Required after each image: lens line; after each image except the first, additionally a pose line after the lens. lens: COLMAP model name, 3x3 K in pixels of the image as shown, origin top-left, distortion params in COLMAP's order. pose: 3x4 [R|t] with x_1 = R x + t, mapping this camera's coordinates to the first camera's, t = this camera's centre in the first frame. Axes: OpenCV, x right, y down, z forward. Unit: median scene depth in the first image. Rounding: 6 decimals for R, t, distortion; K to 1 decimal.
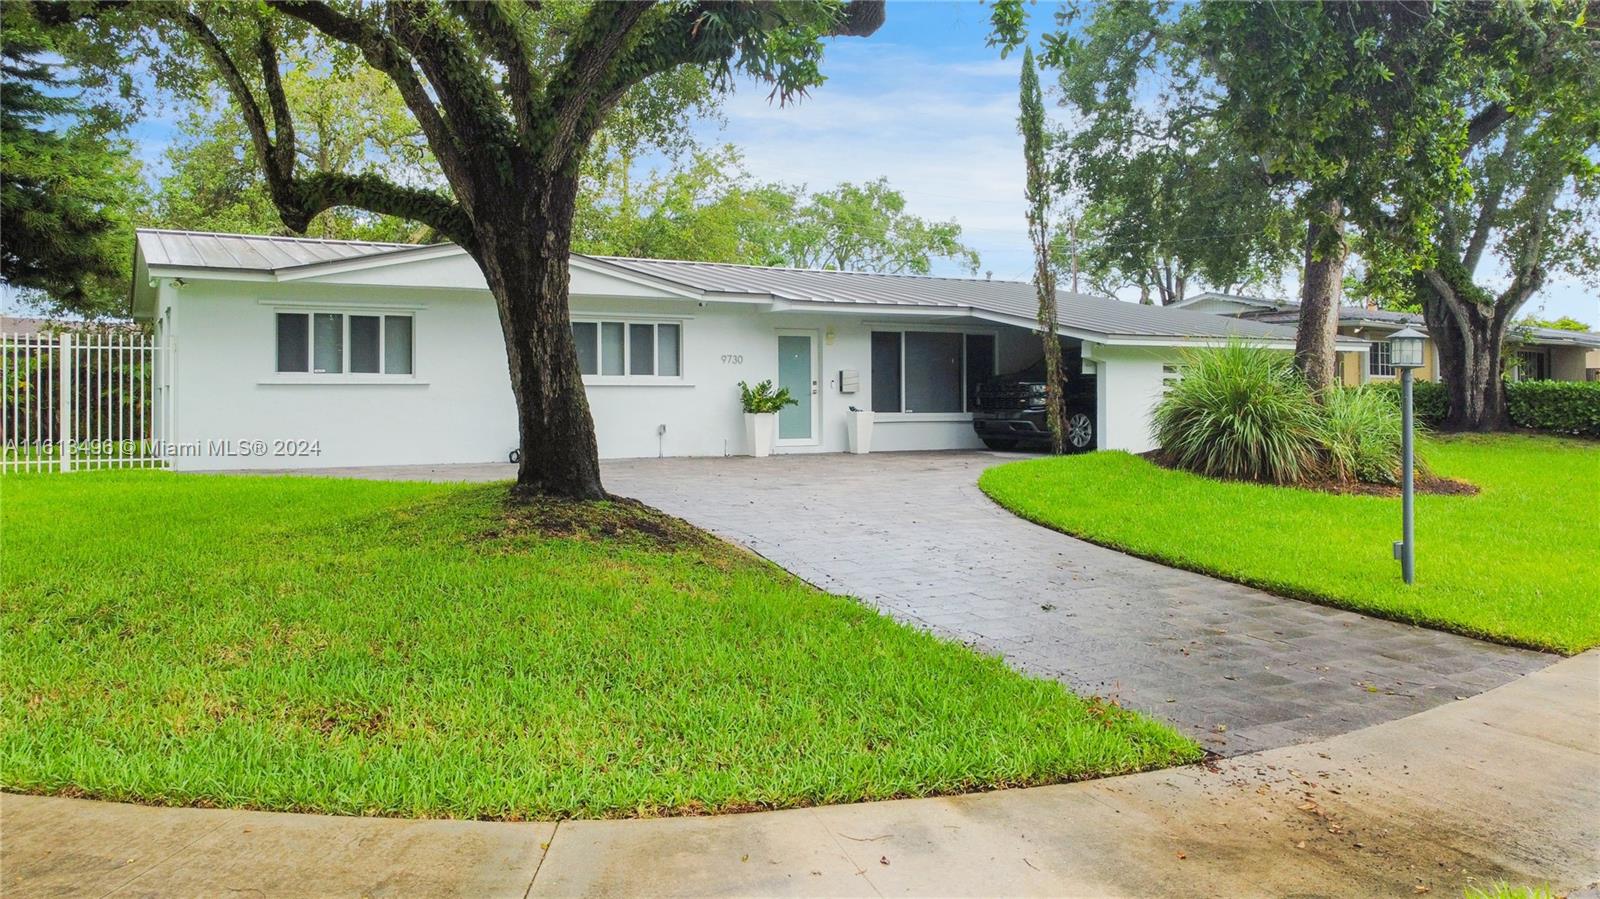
lens RADIAL K [[1218.2, 0, 786.8], [0, 1218.2, 389.9], [0, 0, 1]] dist [0.002387, 0.000109]
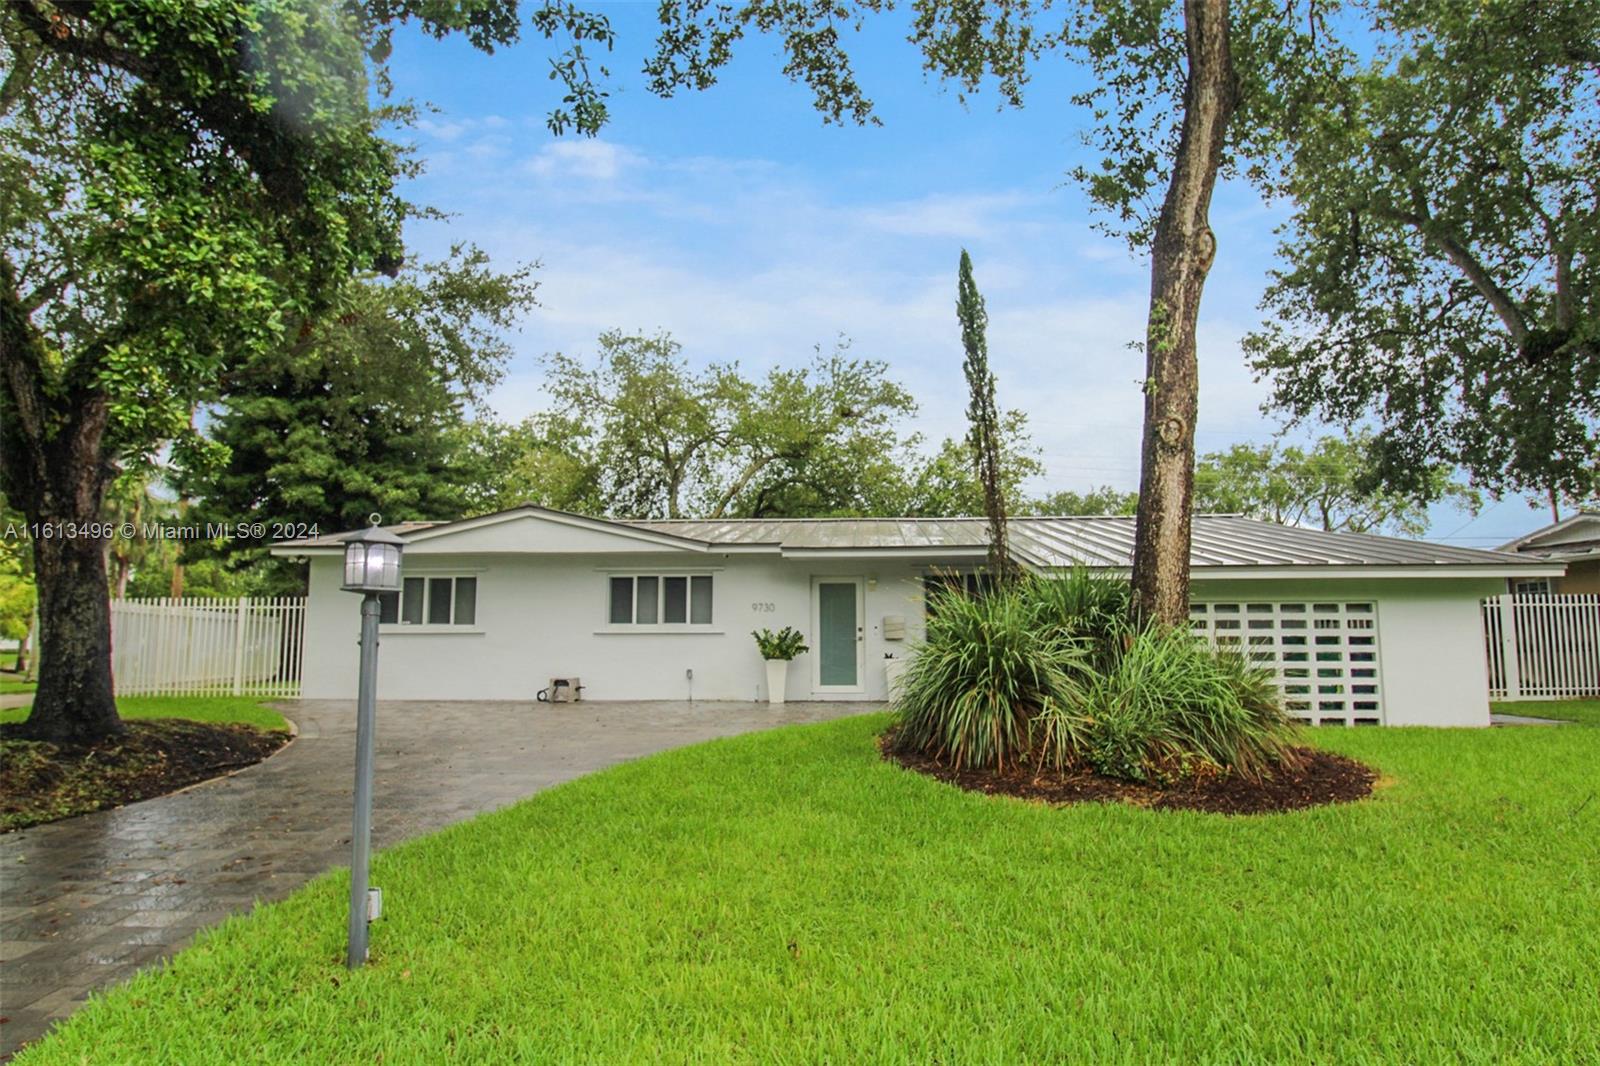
lens RADIAL K [[957.6, 0, 798.2], [0, 957.6, 552.6], [0, 0, 1]] dist [0.002421, -0.002453]
pose [[0.837916, -0.051875, -0.543328, 0.440779], [0.002667, 0.995850, -0.090969, 0.002879], [0.545792, 0.074775, 0.834578, 0.337312]]
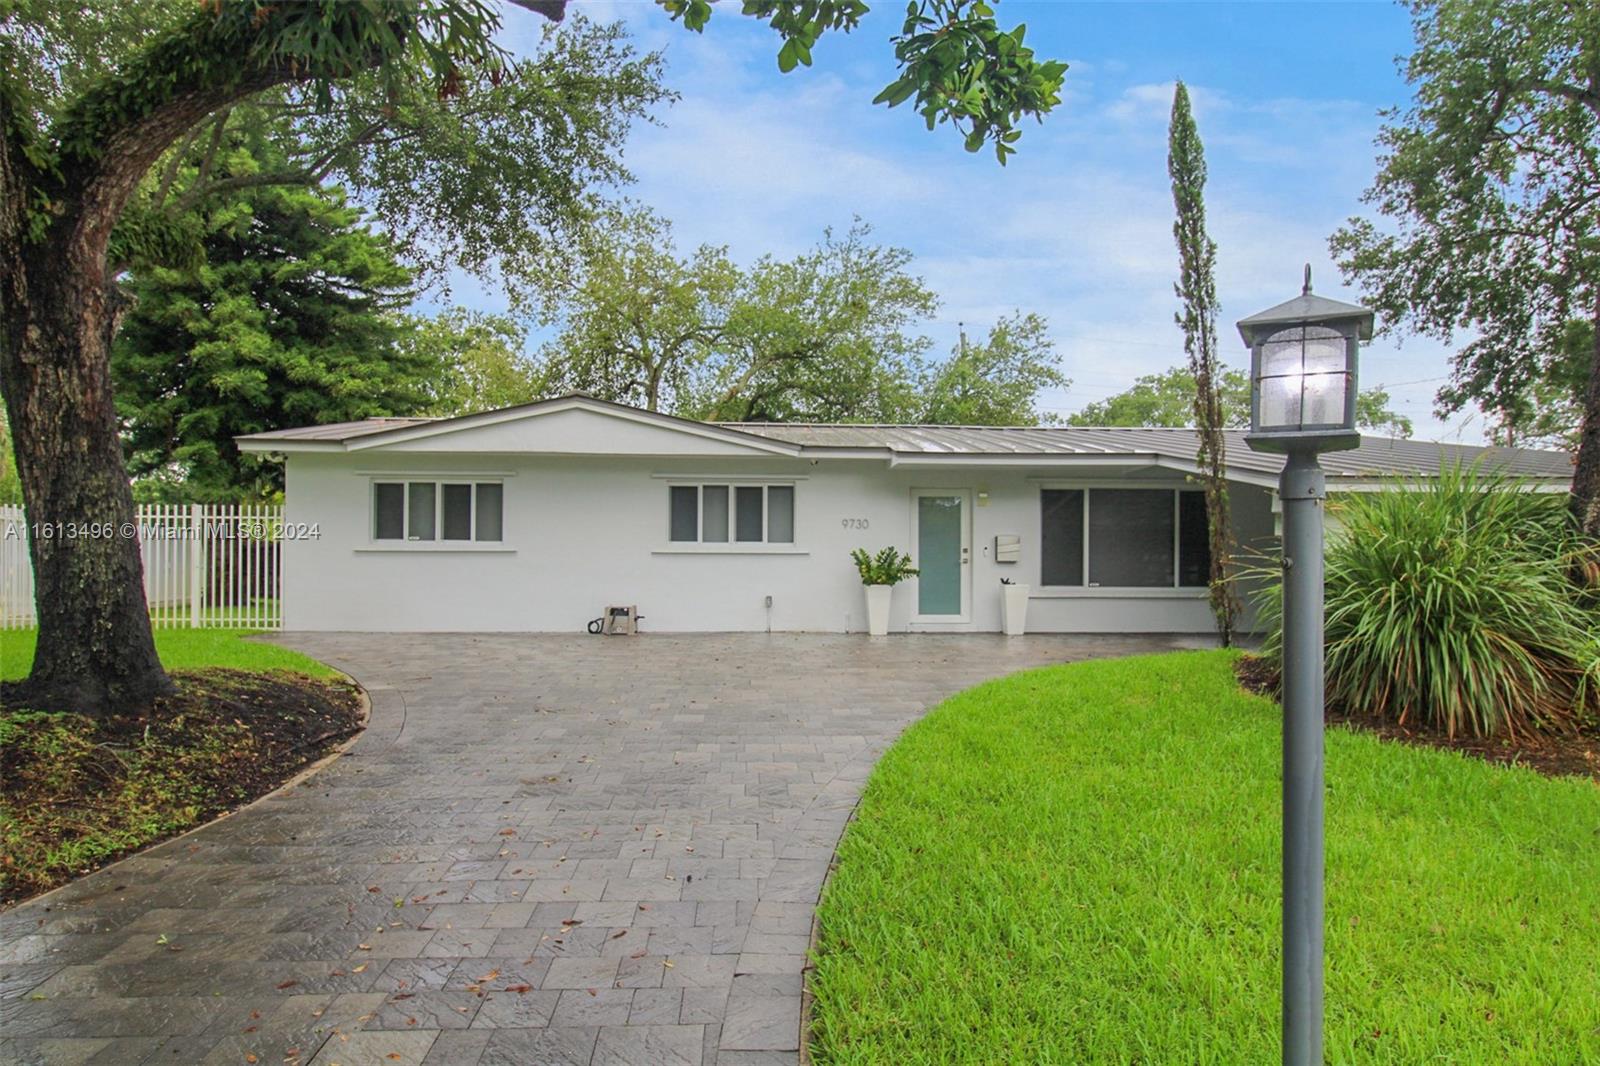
lens RADIAL K [[965.4, 0, 797.4], [0, 965.4, 570.0], [0, 0, 1]] dist [0.002618, 0.000279]
pose [[0.896683, 0.006472, -0.442626, 0.235844], [-0.003199, 0.999962, 0.008141, 0.003055], [0.442662, -0.005884, 0.896669, 0.359385]]
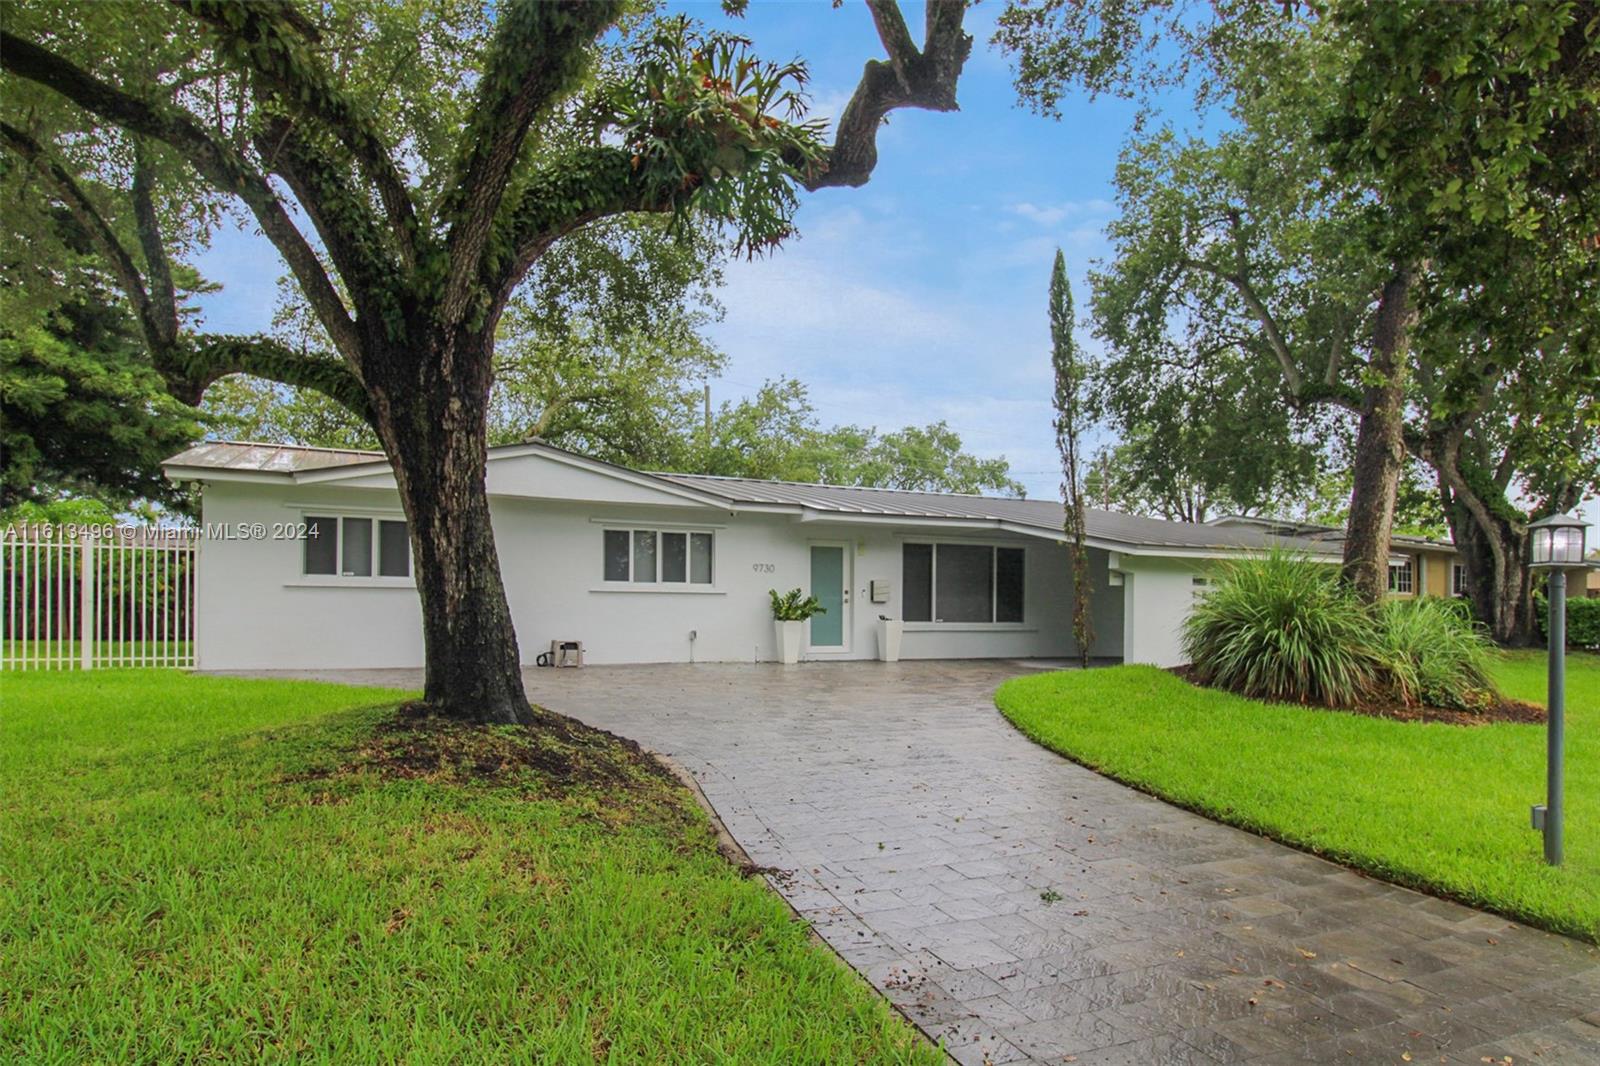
lens RADIAL K [[978.4, 0, 805.3], [0, 978.4, 607.6], [0, 0, 1]] dist [0.004520, 0.000095]
pose [[0.997713, 0.011294, -0.066641, 0.046942], [-0.010929, 0.999923, 0.005836, 0.003109], [0.066702, -0.005095, 0.997760, 0.181276]]
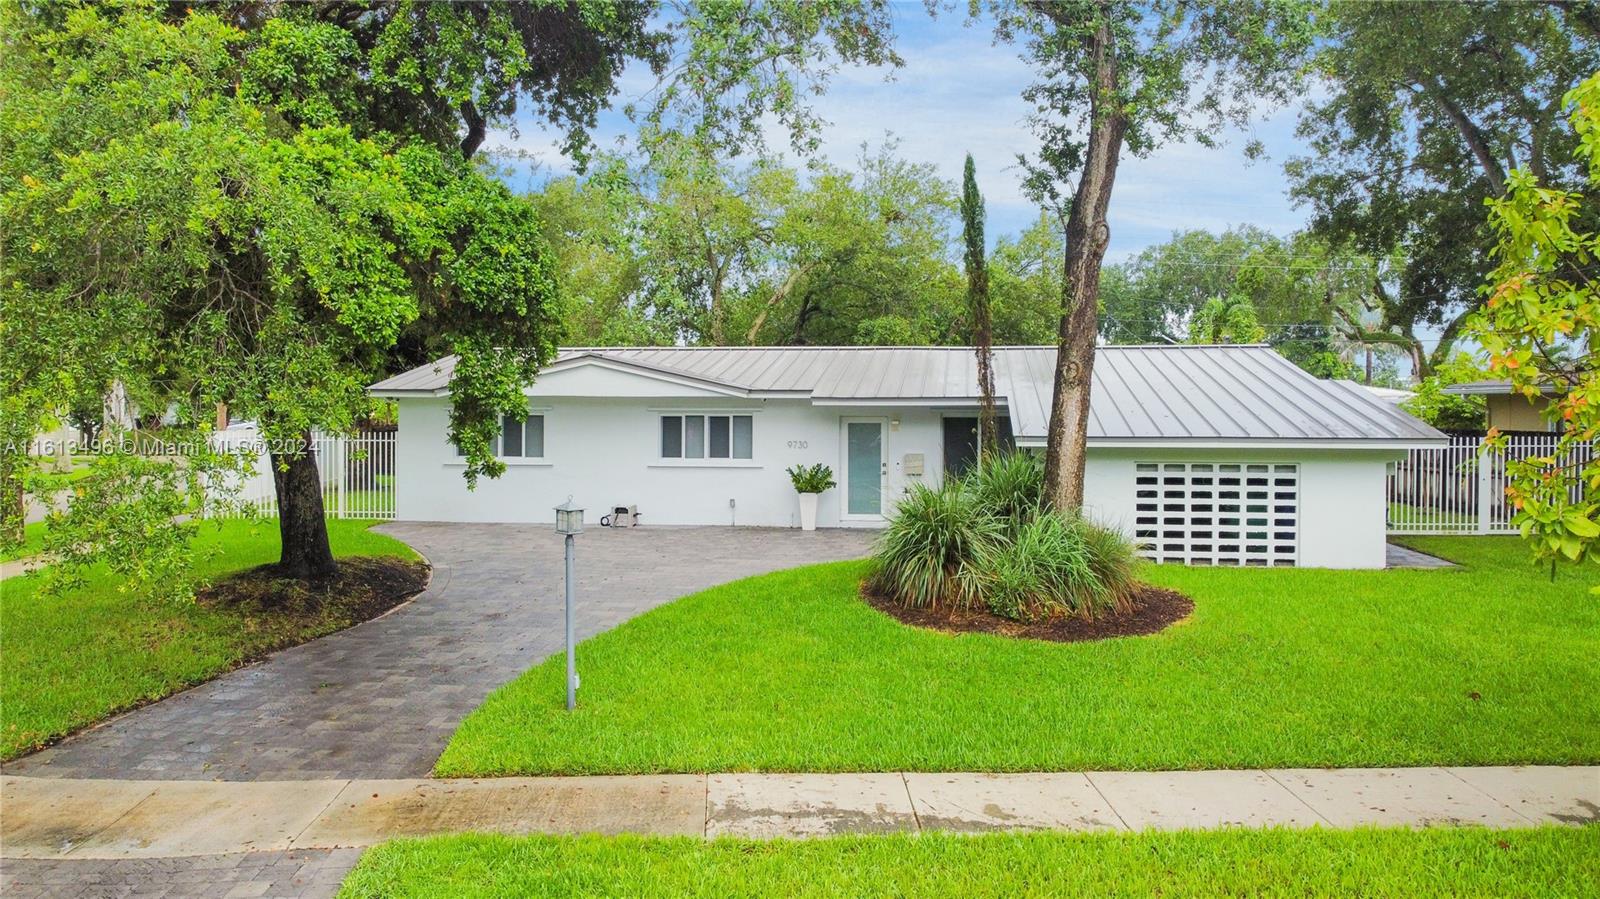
lens RADIAL K [[1190.8, 0, 792.2], [0, 1190.8, 447.5], [0, 0, 1]] dist [0.015027, -0.002865]
pose [[0.799068, 0.024440, -0.600744, 0.656146], [0.000767, 0.999131, 0.041667, -0.072251], [0.601241, -0.033756, 0.798355, 0.086543]]
